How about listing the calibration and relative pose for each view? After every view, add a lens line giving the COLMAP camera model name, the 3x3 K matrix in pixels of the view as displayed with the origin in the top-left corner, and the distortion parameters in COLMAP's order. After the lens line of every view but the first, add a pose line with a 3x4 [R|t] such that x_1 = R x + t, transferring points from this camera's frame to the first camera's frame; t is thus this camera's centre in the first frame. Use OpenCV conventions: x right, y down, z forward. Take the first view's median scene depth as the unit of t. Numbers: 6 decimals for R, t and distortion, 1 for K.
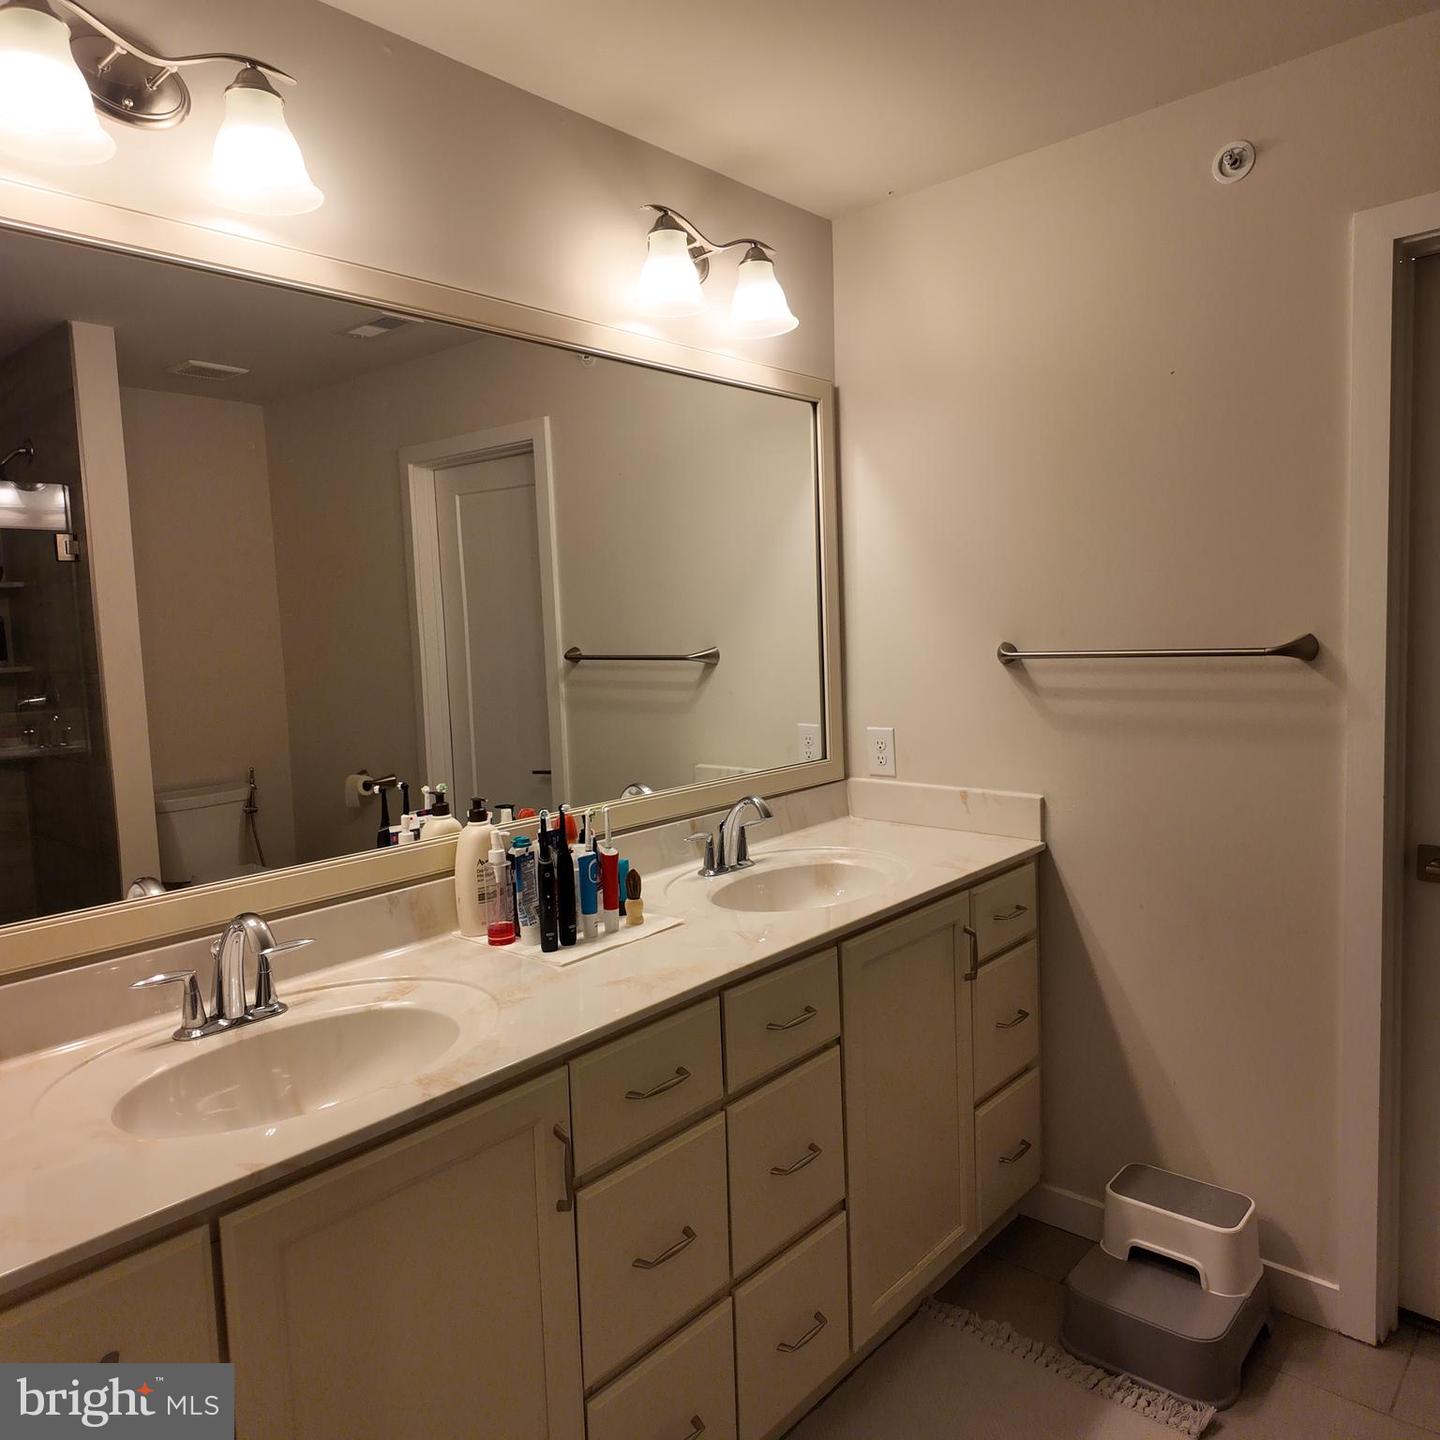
lens RADIAL K [[1074.3, 0, 721.7], [0, 1074.3, 716.3], [0, 0, 1]] dist [0.015879, 0.005755]
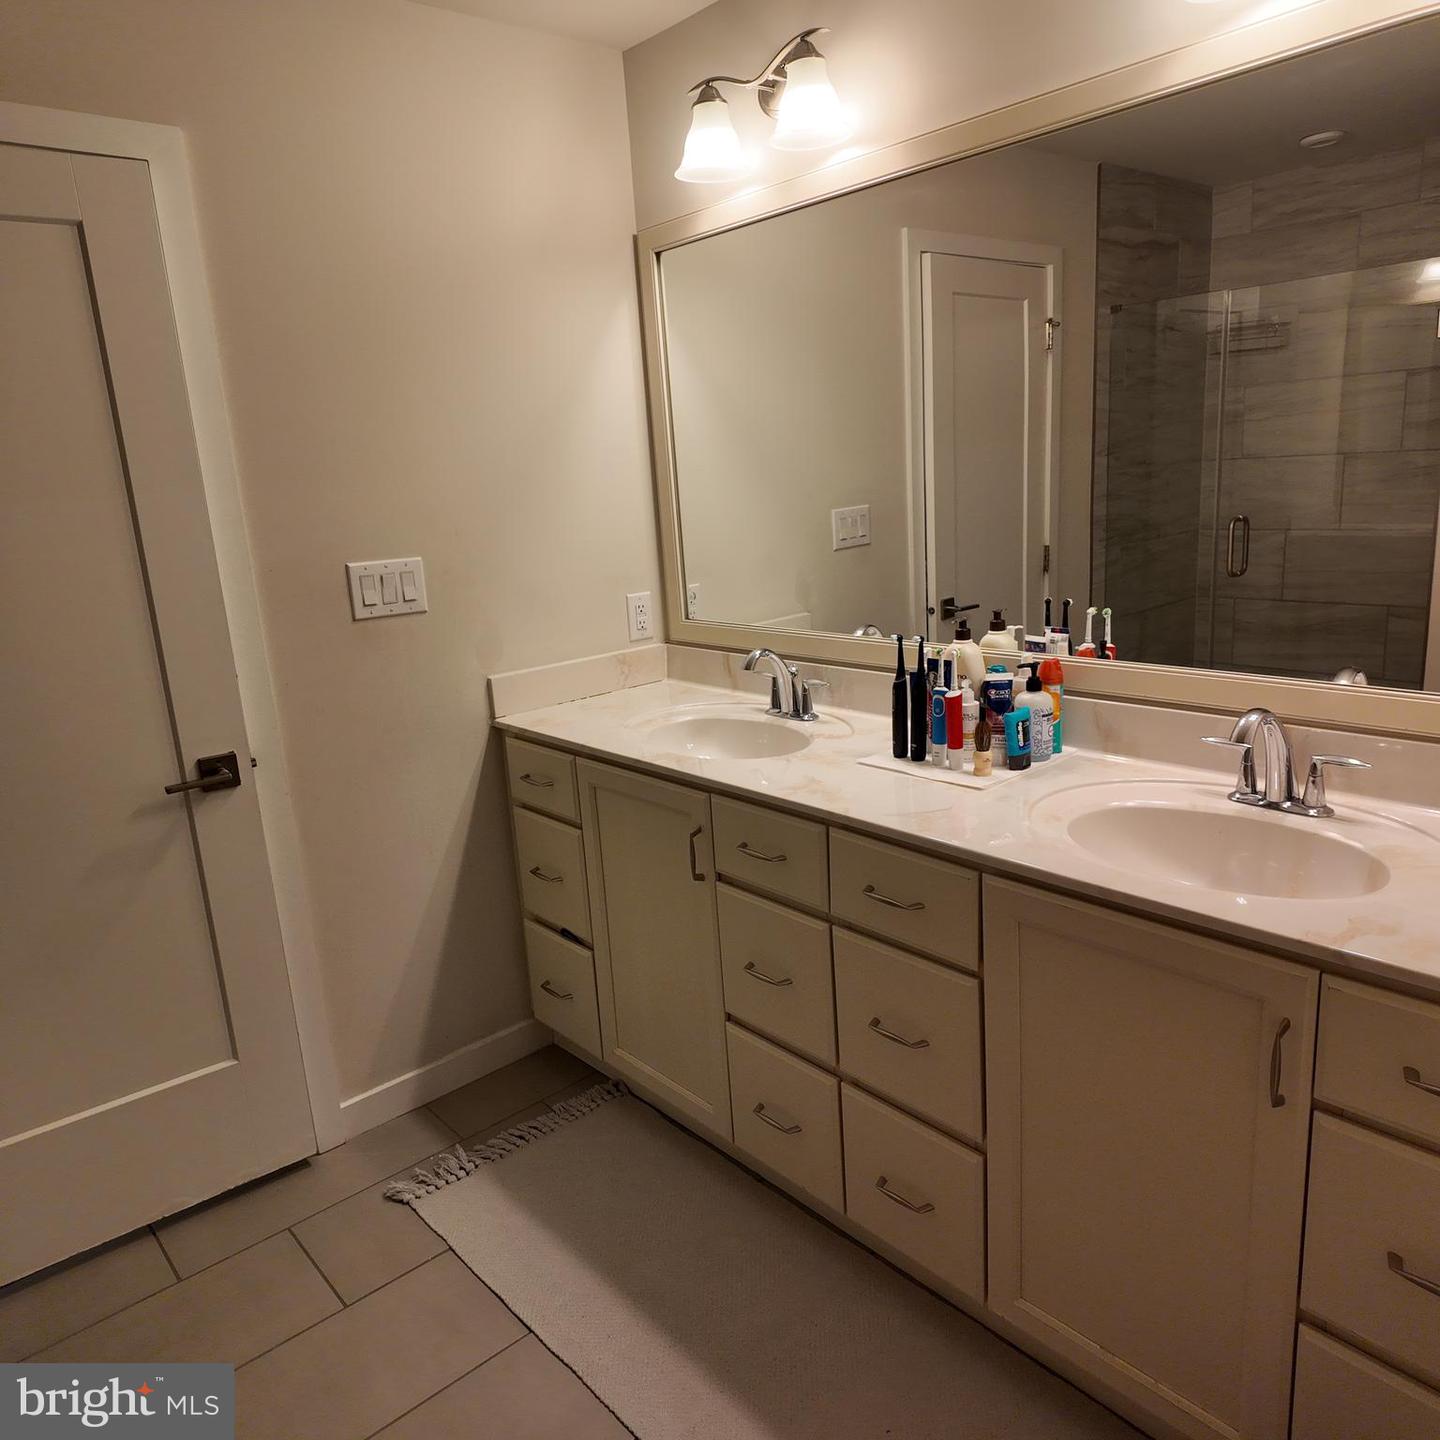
lens RADIAL K [[1074.3, 0, 717.3], [0, 1074.3, 720.4], [0, 0, 1]] dist [0.015879, 0.005755]
pose [[-0.122339, 0.286822, -0.950140, 0.925423], [-0.016647, 0.956603, 0.290917, -0.147522], [0.992349, 0.051407, -0.112255, 0.907274]]
